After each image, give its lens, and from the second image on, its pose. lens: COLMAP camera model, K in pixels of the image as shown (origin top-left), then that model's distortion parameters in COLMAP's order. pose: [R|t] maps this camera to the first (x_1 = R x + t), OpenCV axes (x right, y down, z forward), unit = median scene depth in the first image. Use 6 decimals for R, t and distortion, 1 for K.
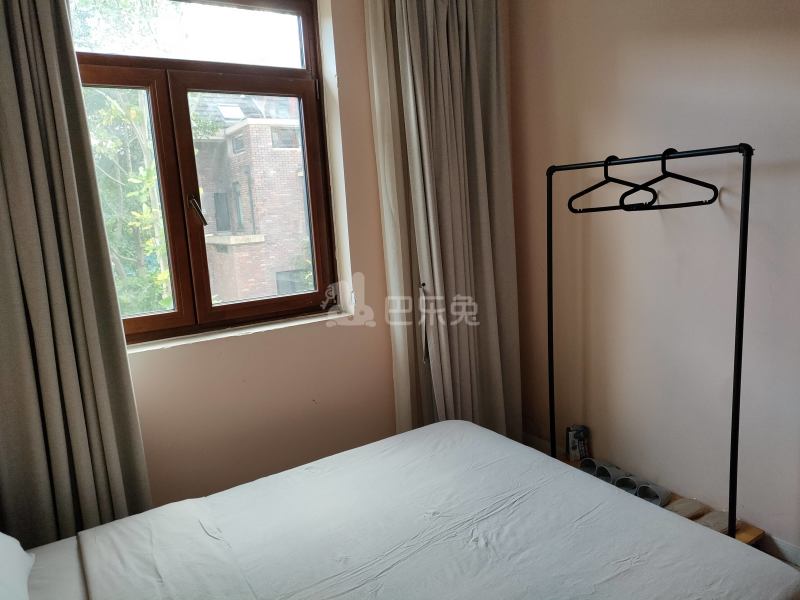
lens RADIAL K [[592.6, 0, 400.0], [0, 592.6, 300.0], [0, 0, 1]] dist [0.053163, -0.052755]
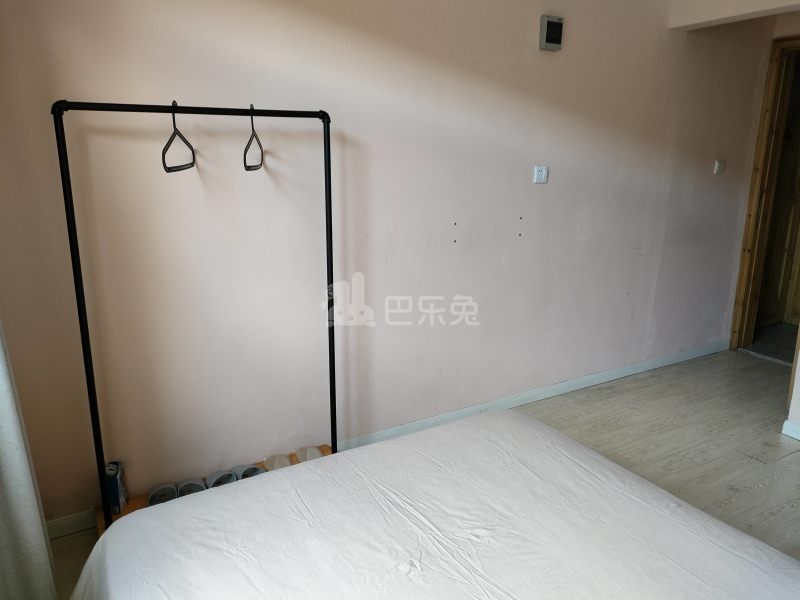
lens RADIAL K [[592.6, 0, 400.0], [0, 592.6, 300.0], [0, 0, 1]] dist [0.053163, -0.052755]
pose [[0.025136, -0.184009, 0.982603, -0.571324], [0.162397, 0.970609, 0.177609, -0.093160], [-0.986405, 0.155107, 0.054280, 0.850972]]
